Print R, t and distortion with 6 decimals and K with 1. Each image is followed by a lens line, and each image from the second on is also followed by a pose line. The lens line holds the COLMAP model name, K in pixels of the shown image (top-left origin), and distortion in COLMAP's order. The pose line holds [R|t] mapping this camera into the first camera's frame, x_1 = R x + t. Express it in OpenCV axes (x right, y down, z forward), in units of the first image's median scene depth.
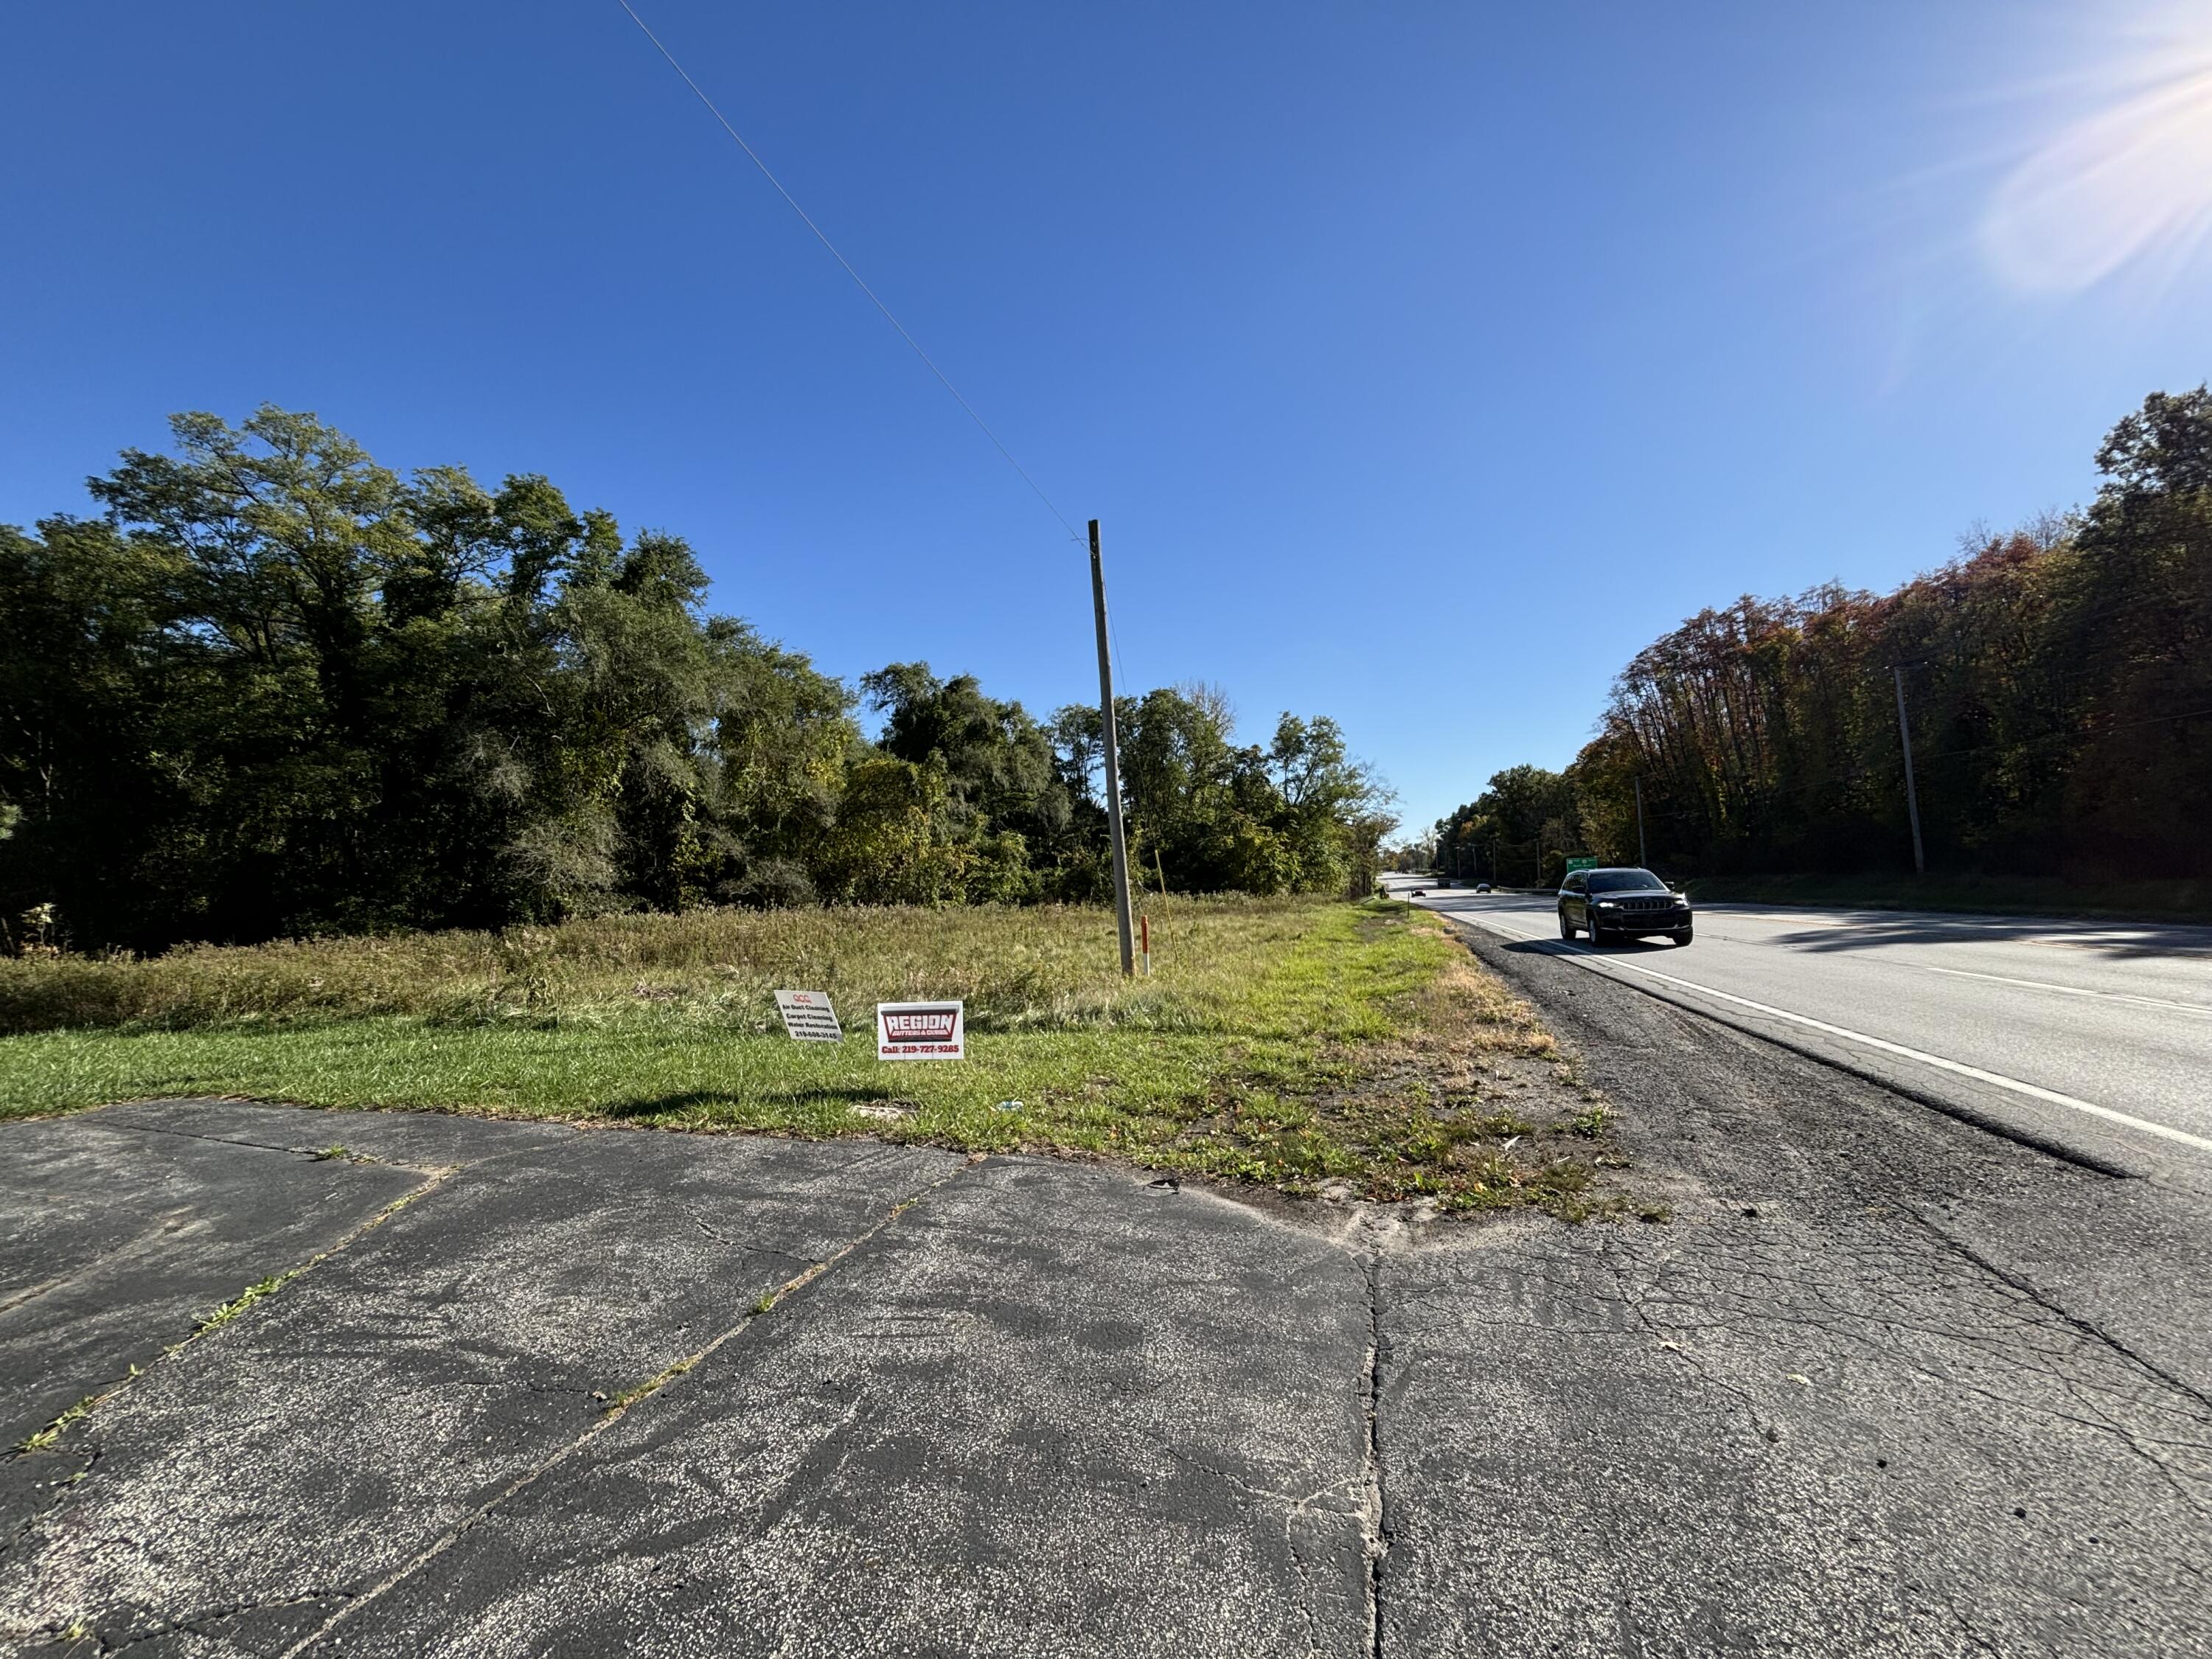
lens RADIAL K [[883.0, 0, 1106.0], [0, 883.0, 829.5], [0, 0, 1]] dist [-0.002611, -0.000488]
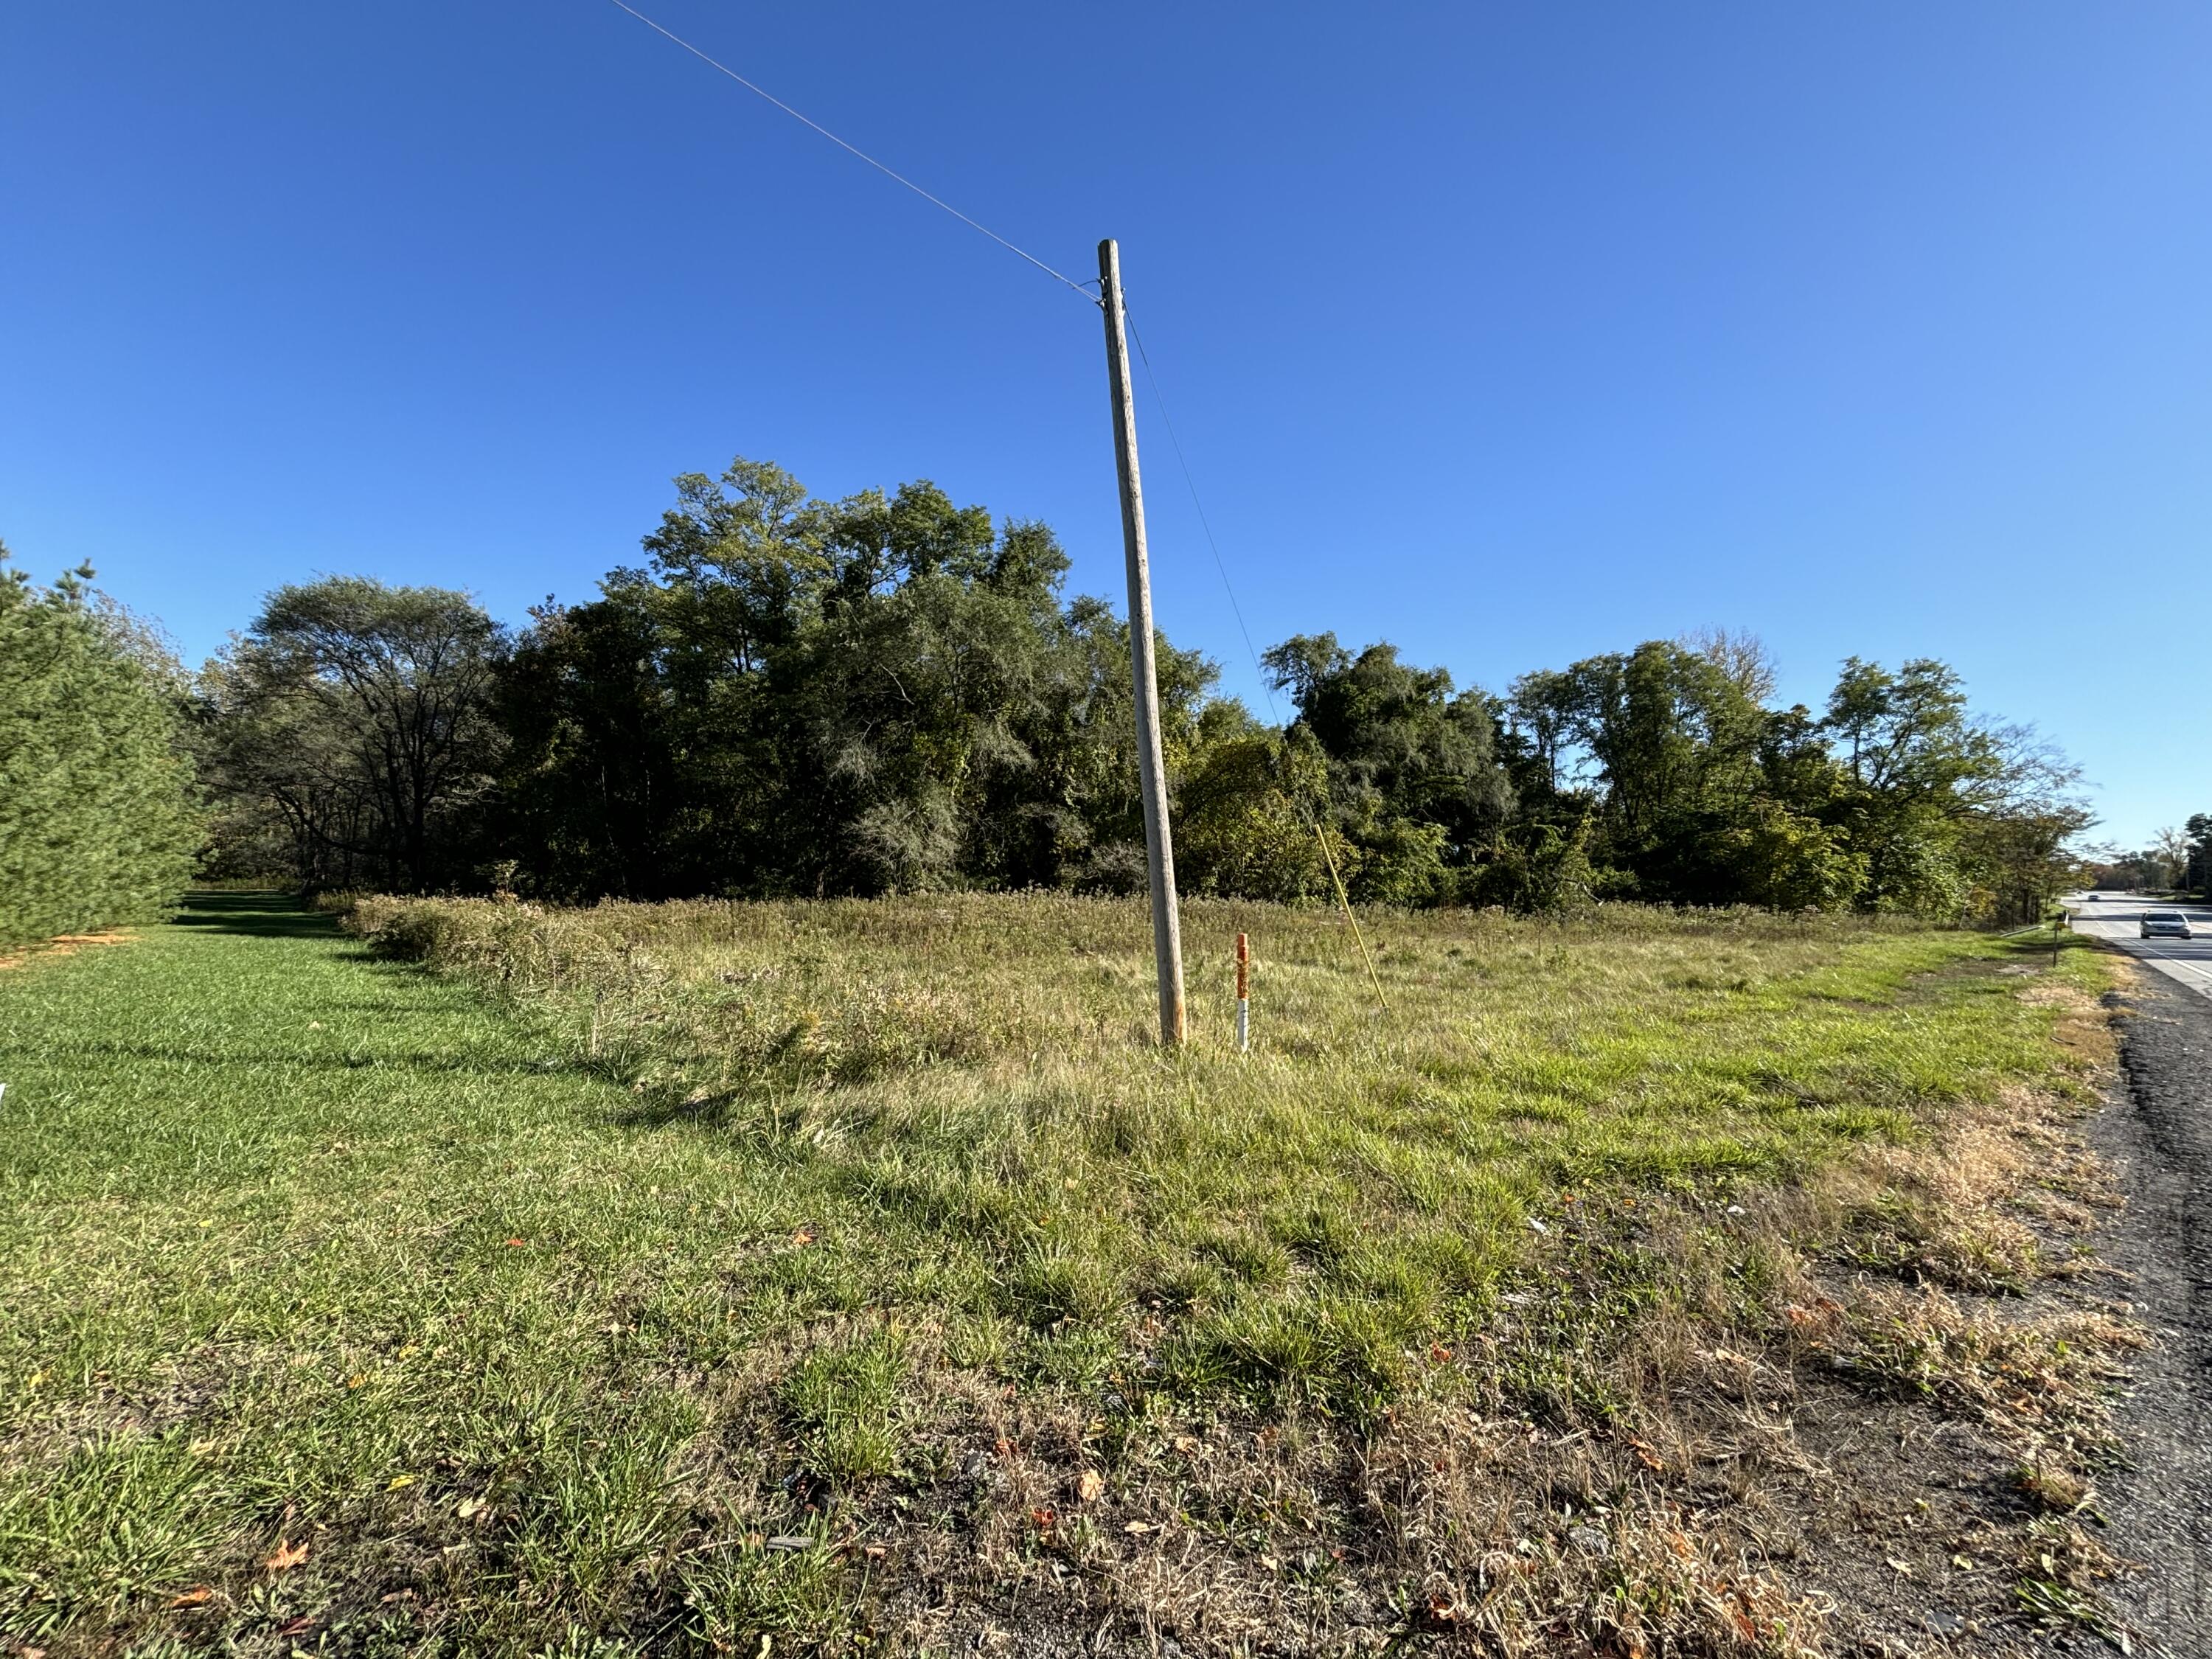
lens RADIAL K [[894.9, 0, 1106.0], [0, 894.9, 829.5], [0, 0, 1]] dist [0.017629, -0.010355]
pose [[0.867783, 0.013921, -0.496747, 0.052416], [-0.010090, 0.999895, 0.010396, 0.004551], [0.496840, -0.004010, 0.867833, 0.088218]]
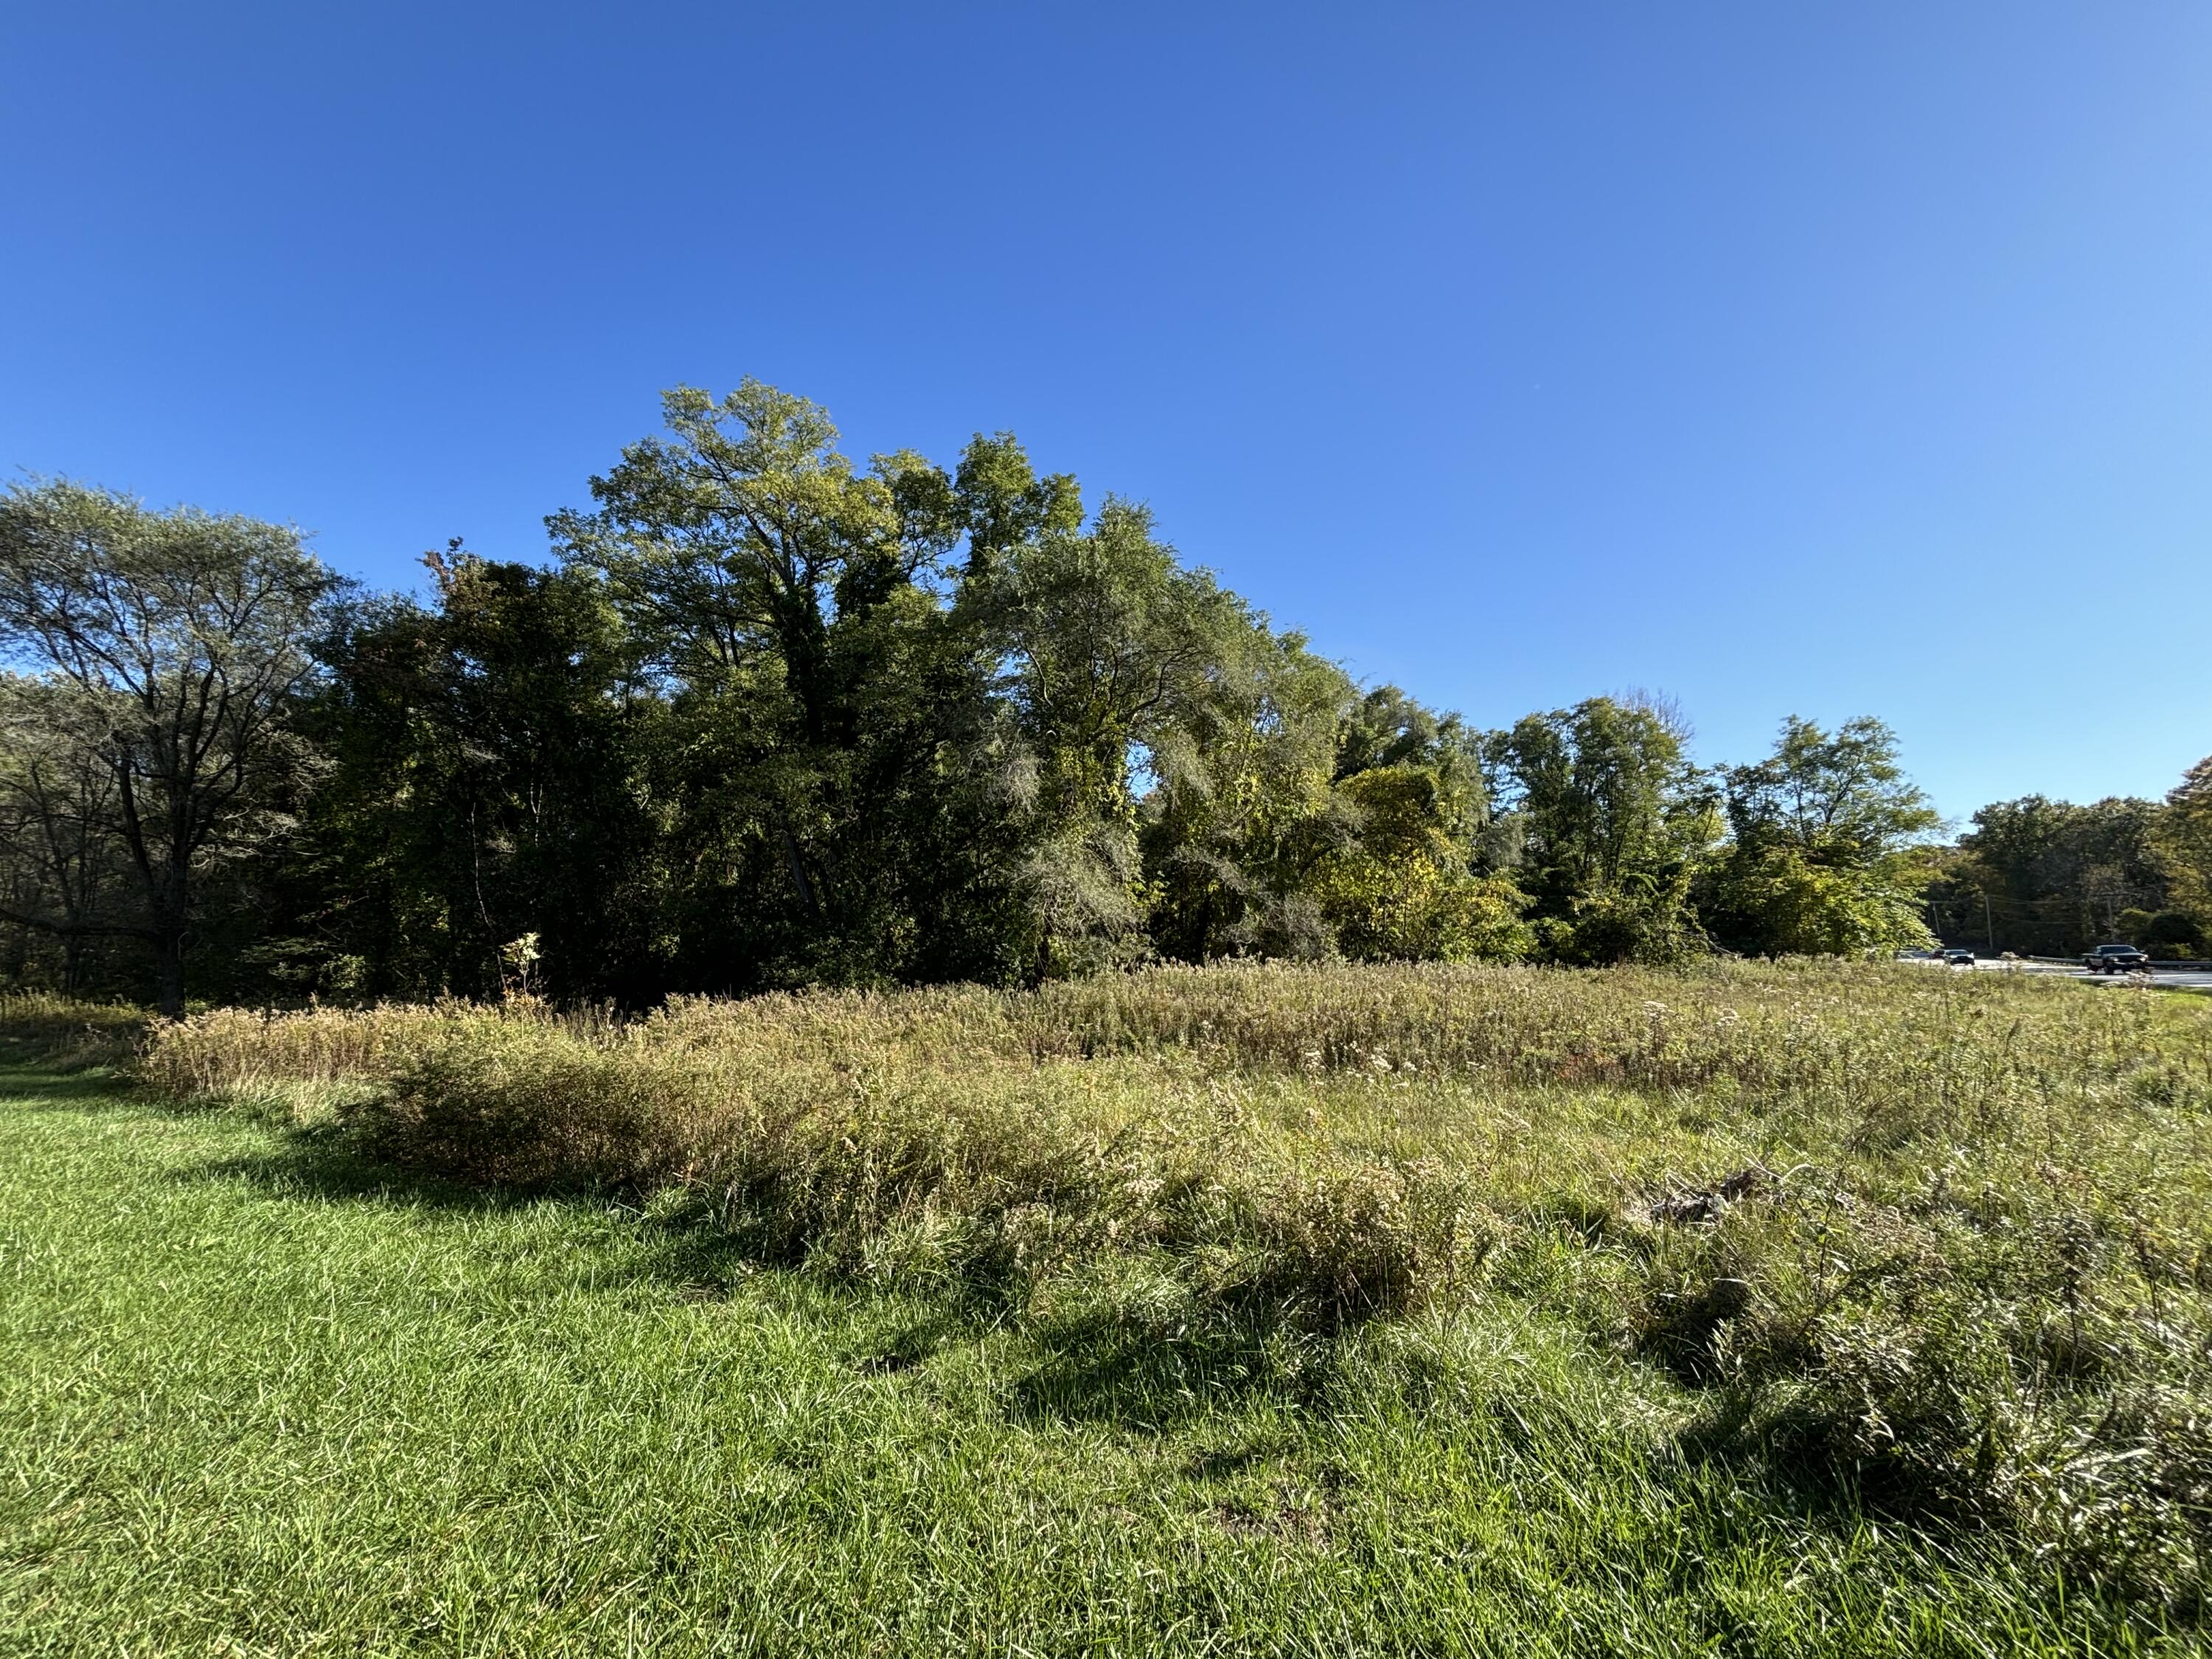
lens RADIAL K [[881.5, 0, 1106.0], [0, 881.5, 829.5], [0, 0, 1]] dist [0.019715, -0.000029]
pose [[0.953259, -0.019720, -0.301511, -0.168062], [0.000503, 0.997970, -0.063680, 0.013920], [0.302155, 0.060551, 0.951334, 0.139607]]
